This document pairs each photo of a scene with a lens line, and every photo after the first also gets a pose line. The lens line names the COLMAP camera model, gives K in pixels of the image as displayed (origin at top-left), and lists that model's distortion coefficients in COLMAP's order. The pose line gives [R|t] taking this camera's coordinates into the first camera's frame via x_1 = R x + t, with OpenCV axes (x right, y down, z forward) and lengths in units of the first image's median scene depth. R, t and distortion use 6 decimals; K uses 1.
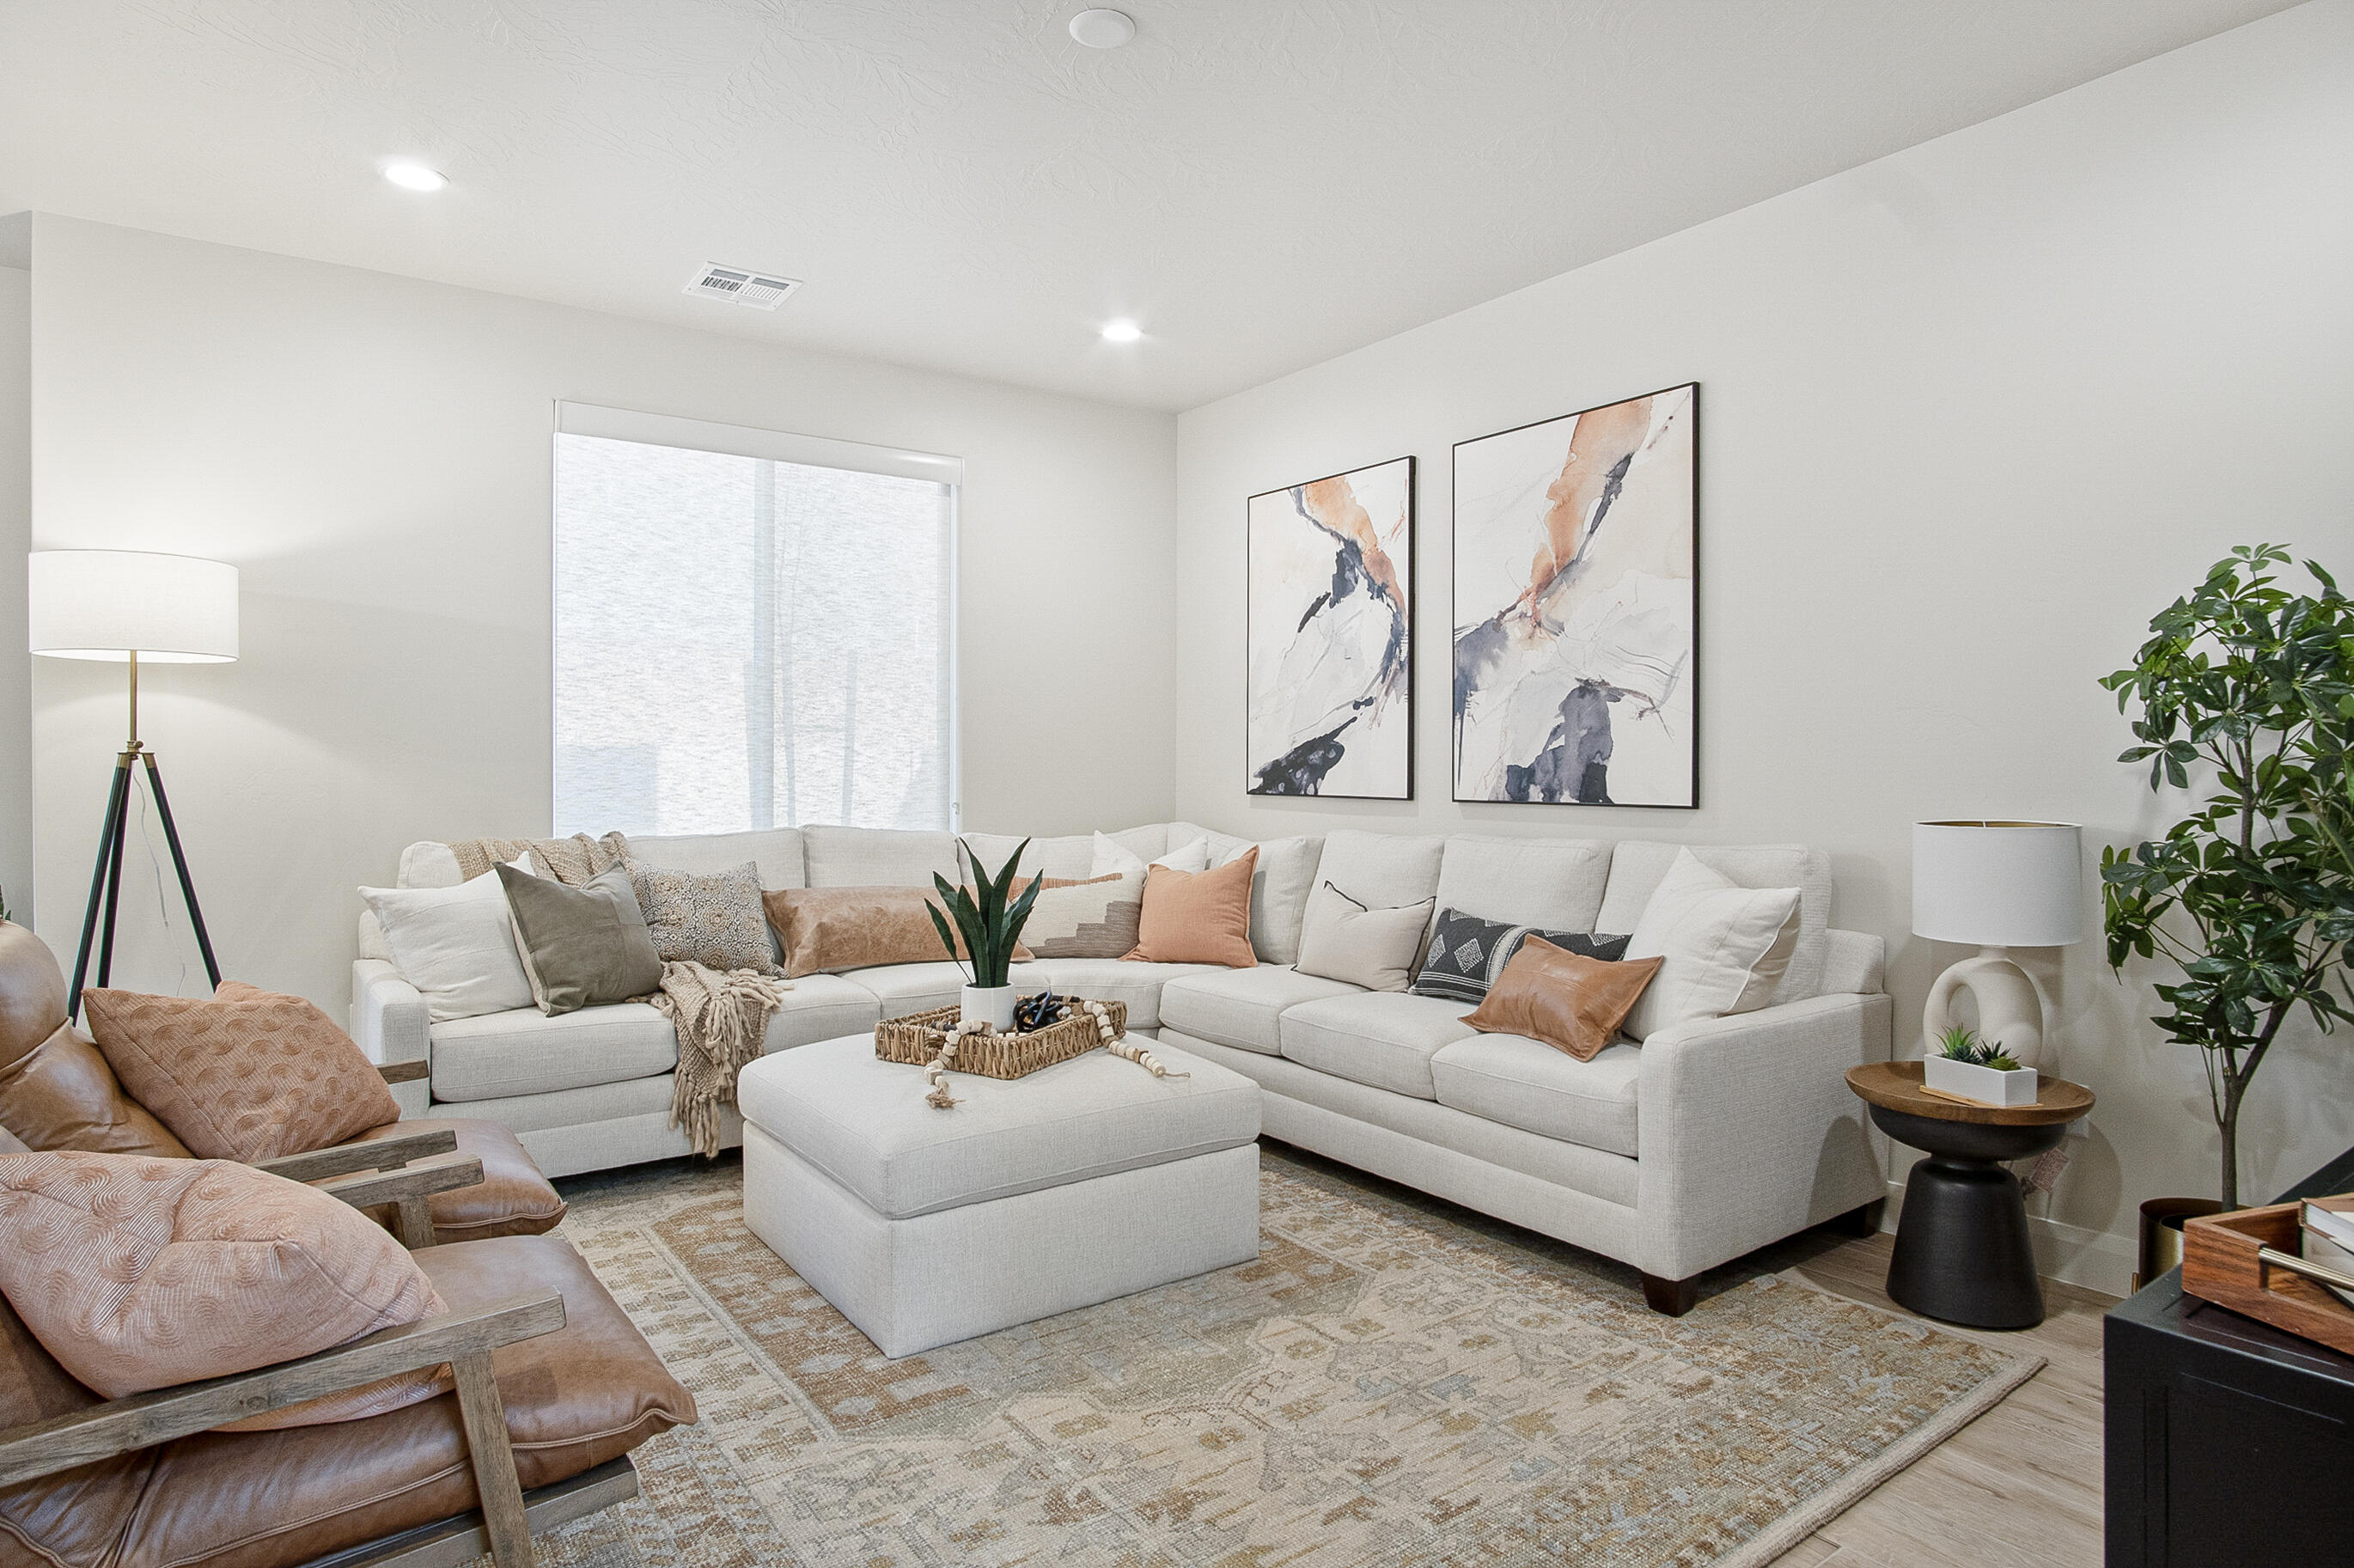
lens RADIAL K [[1237.9, 0, 1125.2], [0, 1237.9, 767.1], [0, 0, 1]] dist [-0.027071, 0.004862]
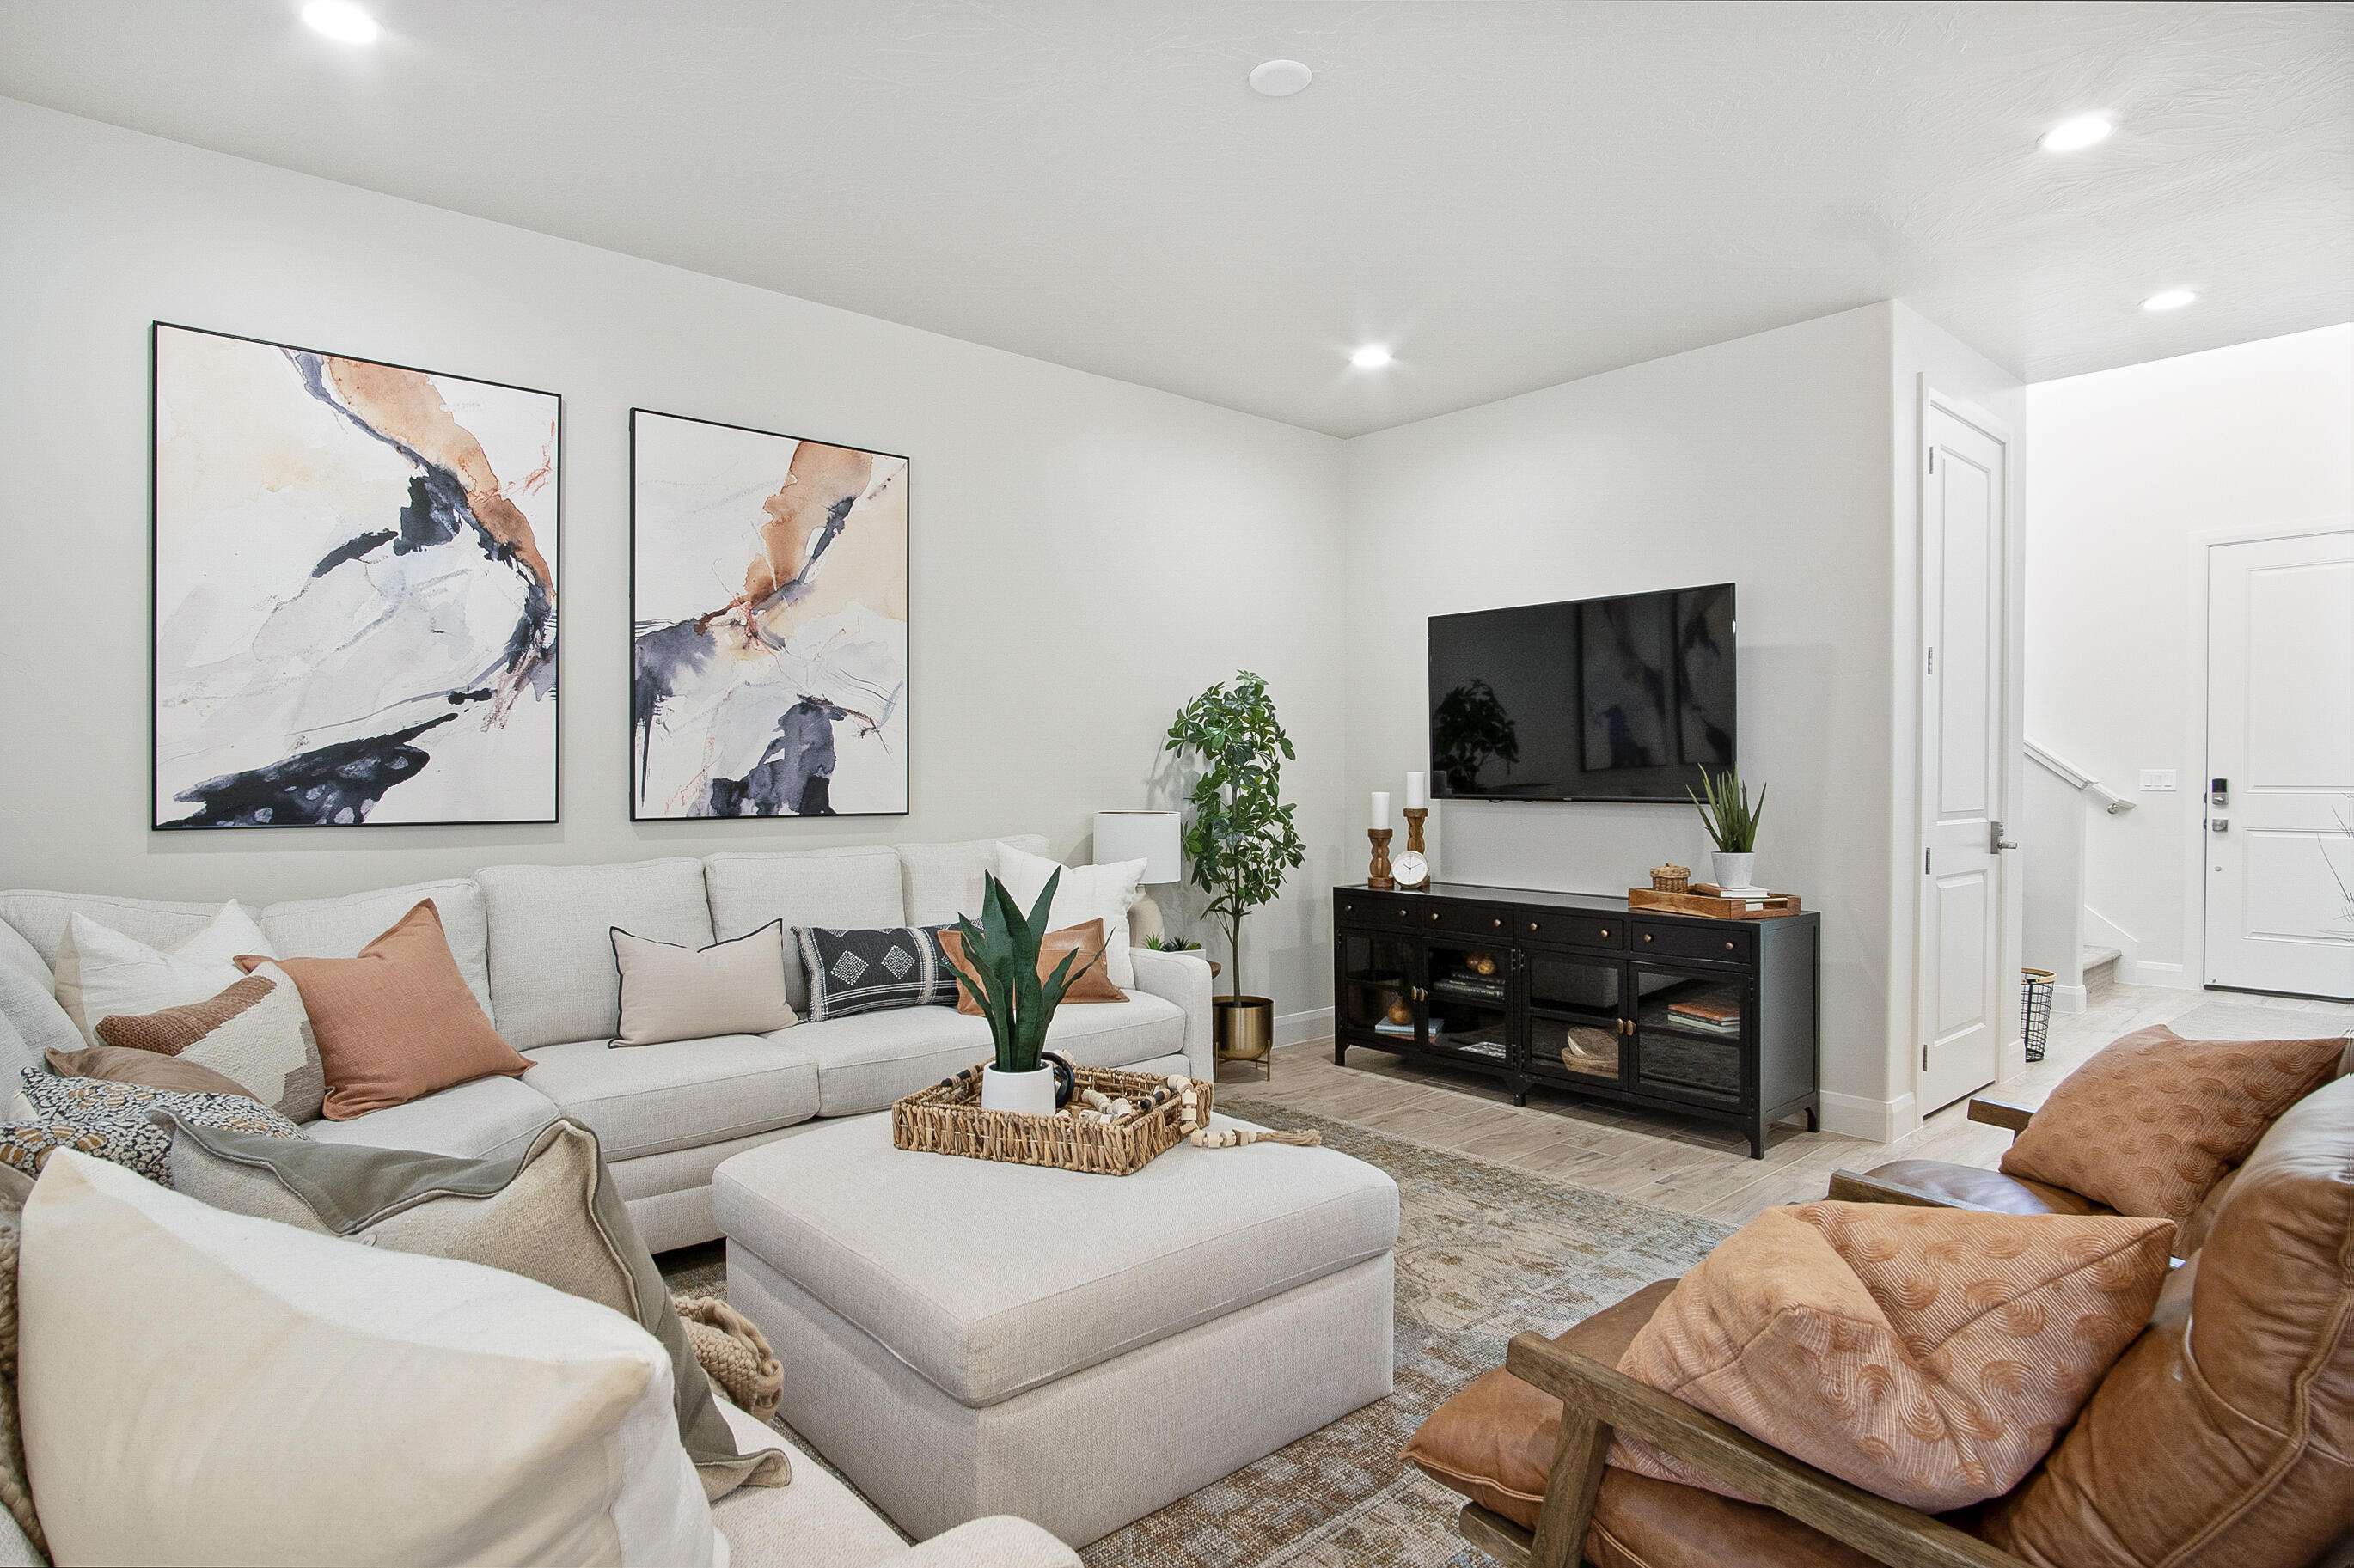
lens RADIAL K [[1237.7, 0, 1192.7], [0, 1237.7, 789.2], [0, 0, 1]] dist [-0.027071, 0.004862]
pose [[-0.088341, -0.009968, 0.996040, -0.652250], [0.004341, 0.999937, 0.010391, -0.001686], [-0.996081, 0.005241, -0.088292, 0.713259]]
